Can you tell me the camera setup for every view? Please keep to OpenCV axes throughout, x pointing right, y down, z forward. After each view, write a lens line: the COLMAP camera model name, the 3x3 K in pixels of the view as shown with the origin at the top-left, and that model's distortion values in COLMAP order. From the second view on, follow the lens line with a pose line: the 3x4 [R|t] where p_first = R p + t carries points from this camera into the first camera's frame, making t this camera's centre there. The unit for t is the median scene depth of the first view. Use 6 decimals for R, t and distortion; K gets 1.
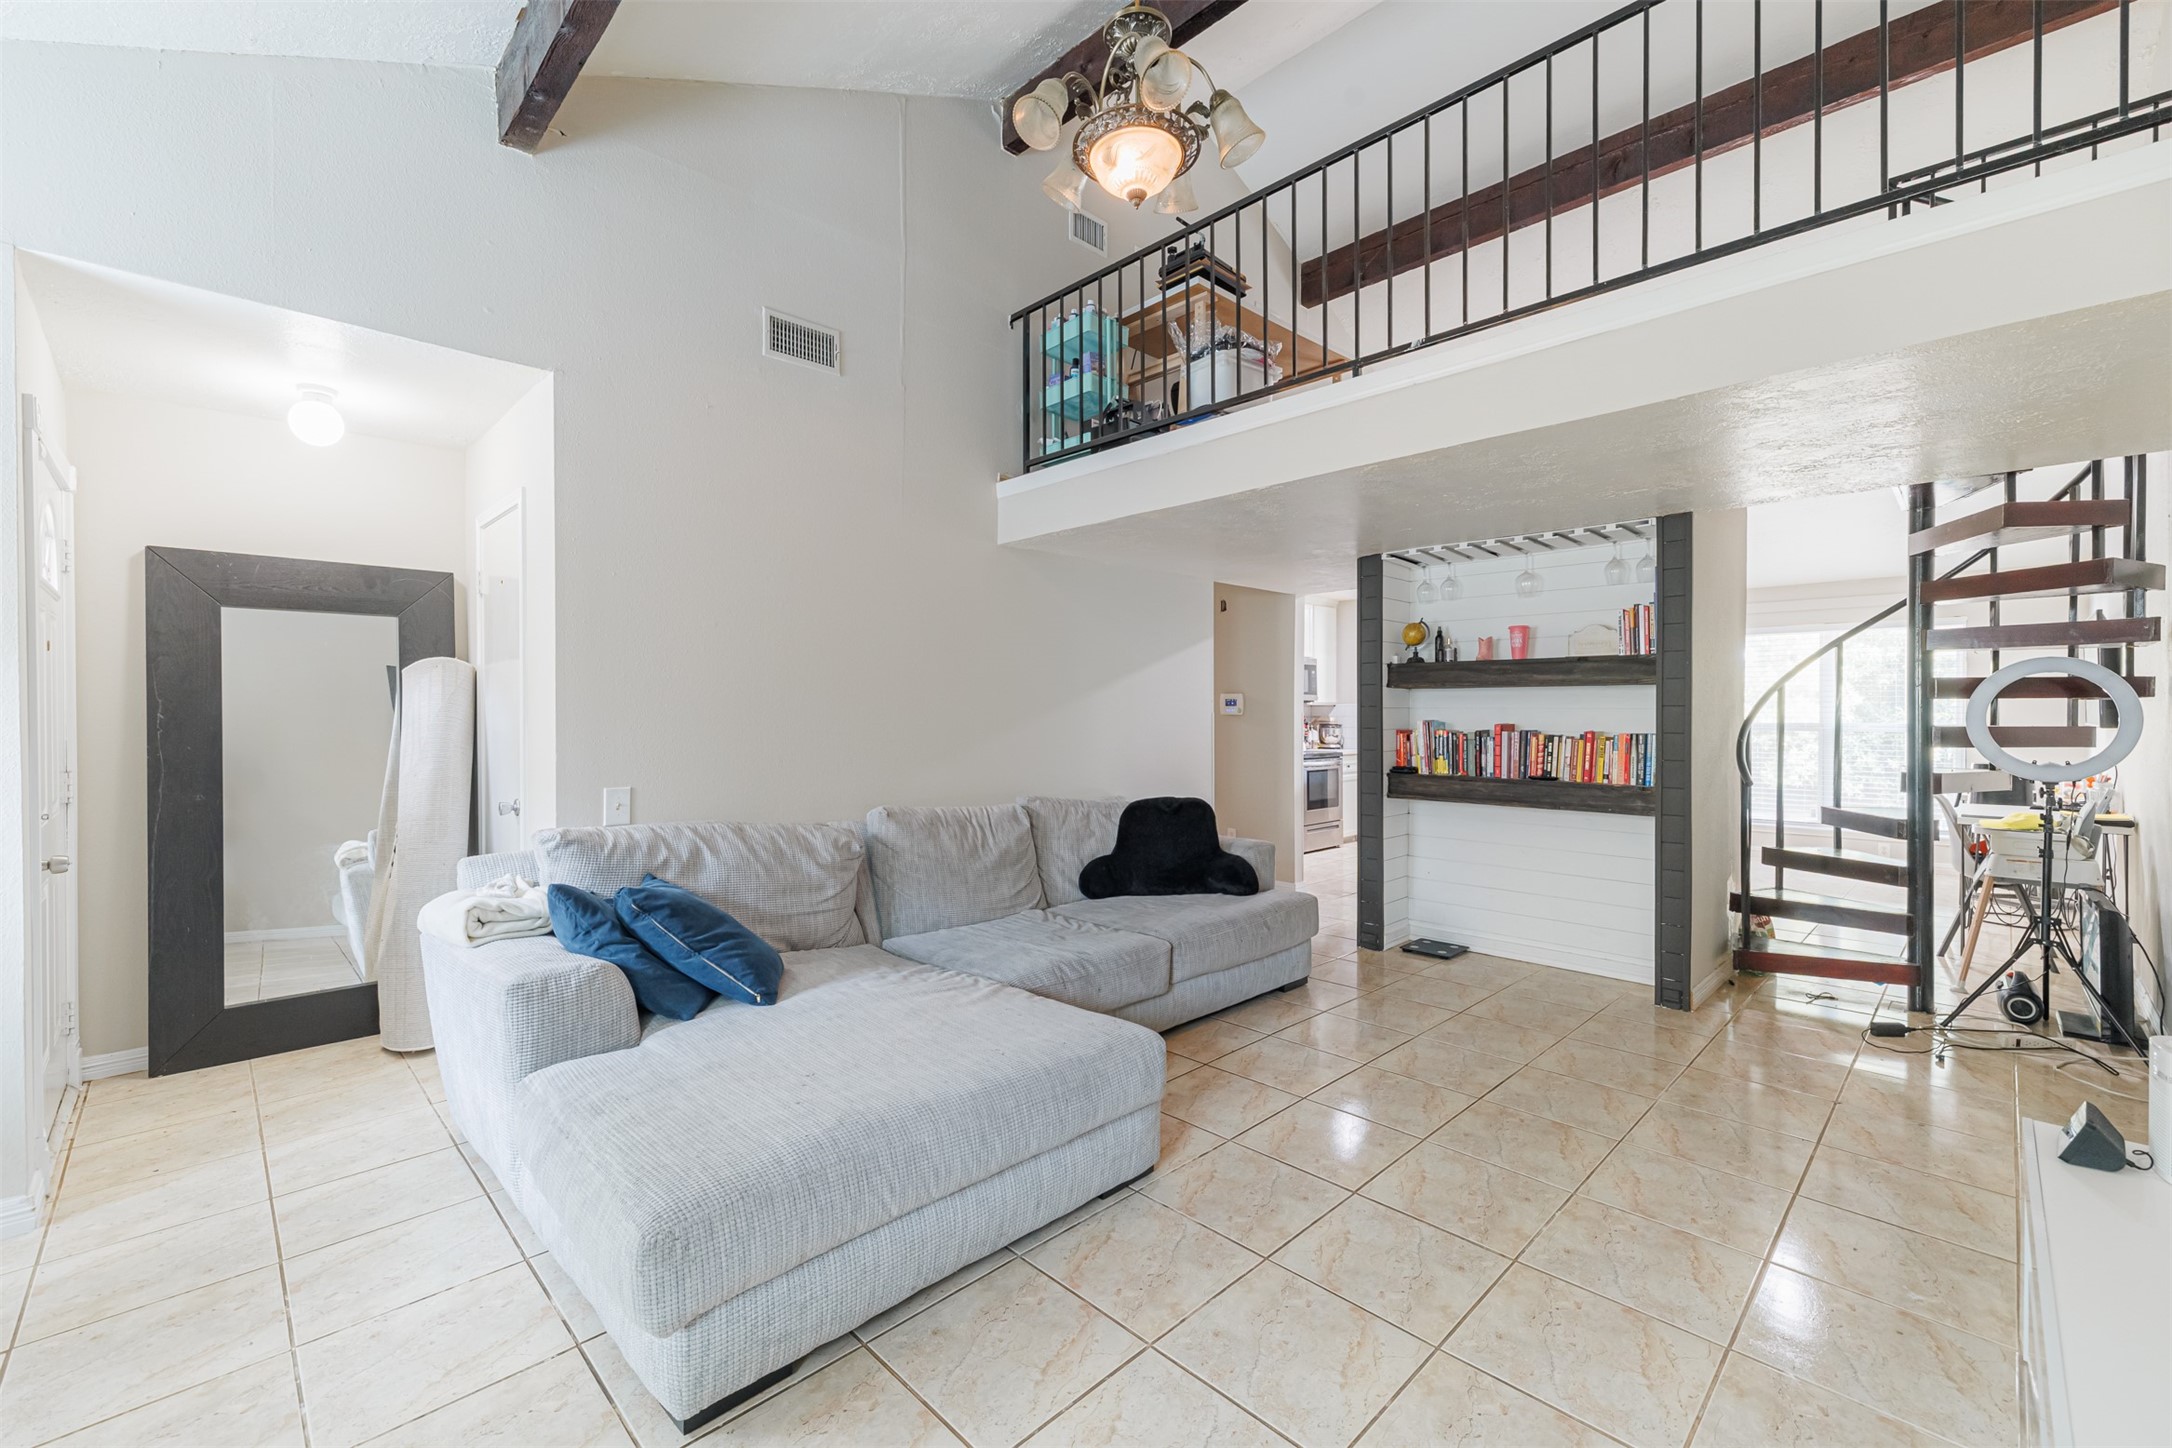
lens RADIAL K [[908.0, 0, 1082.3], [0, 908.0, 718.3], [0, 0, 1]] dist [-0.000184, -0.000167]
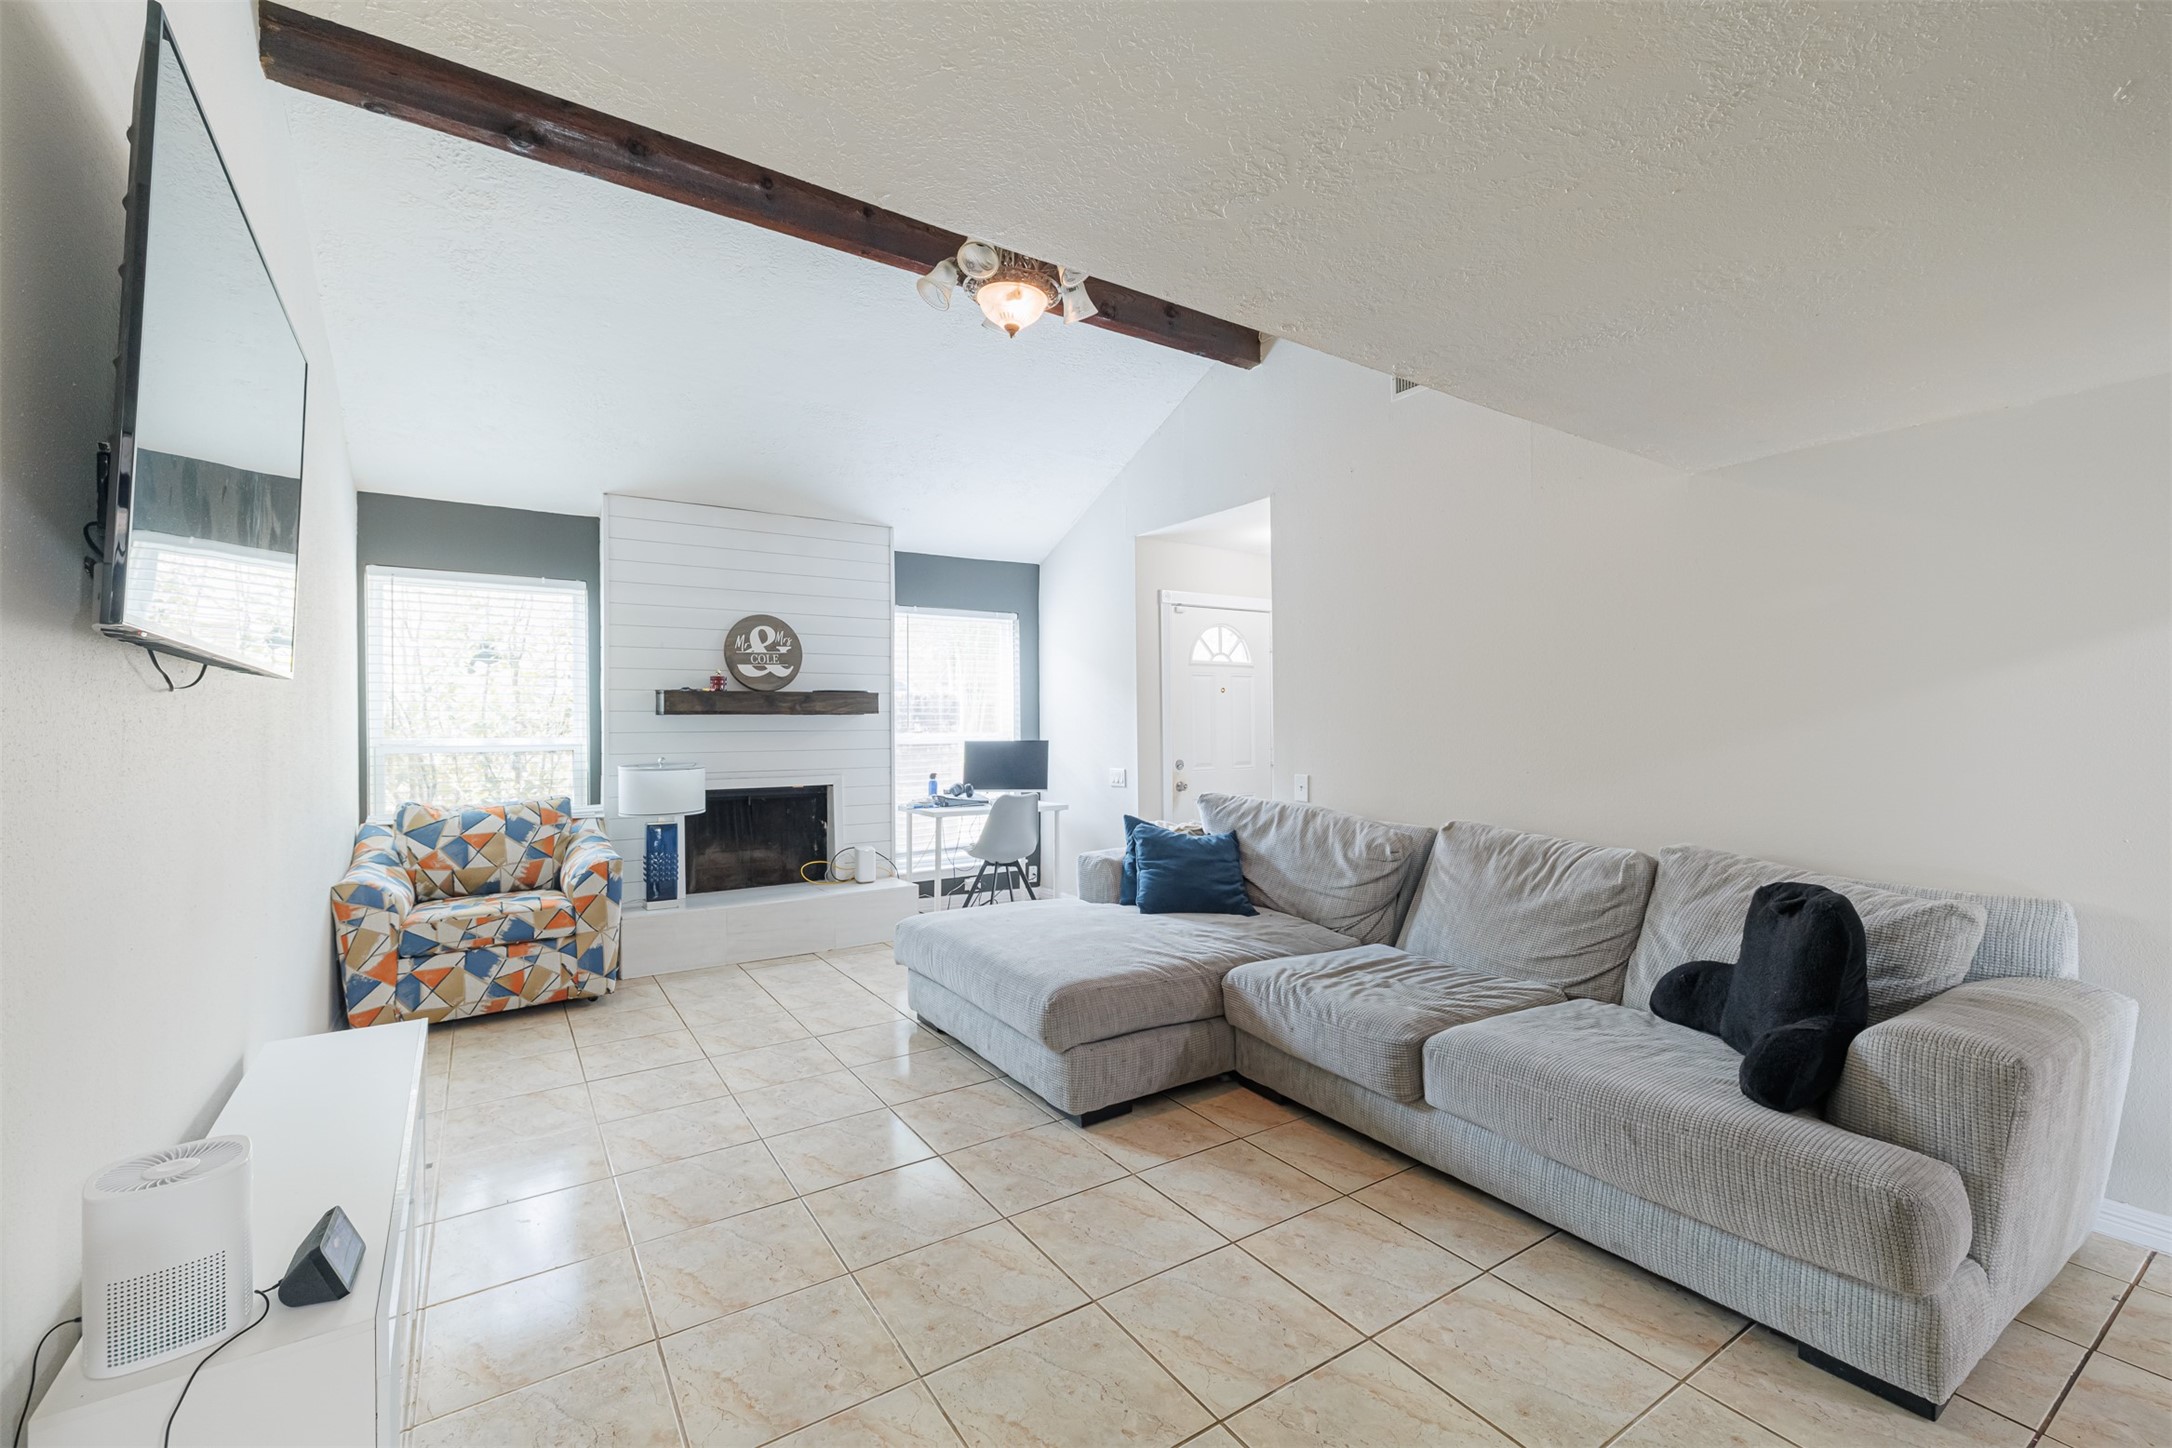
lens RADIAL K [[908.0, 0, 1082.3], [0, 908.0, 718.3], [0, 0, 1]] dist [-0.000184, -0.000167]
pose [[-0.193332, 0.000678, -0.981133, 0.692882], [-0.005078, 0.999986, 0.001691, -0.007869], [0.981120, 0.005309, -0.193326, 0.709419]]
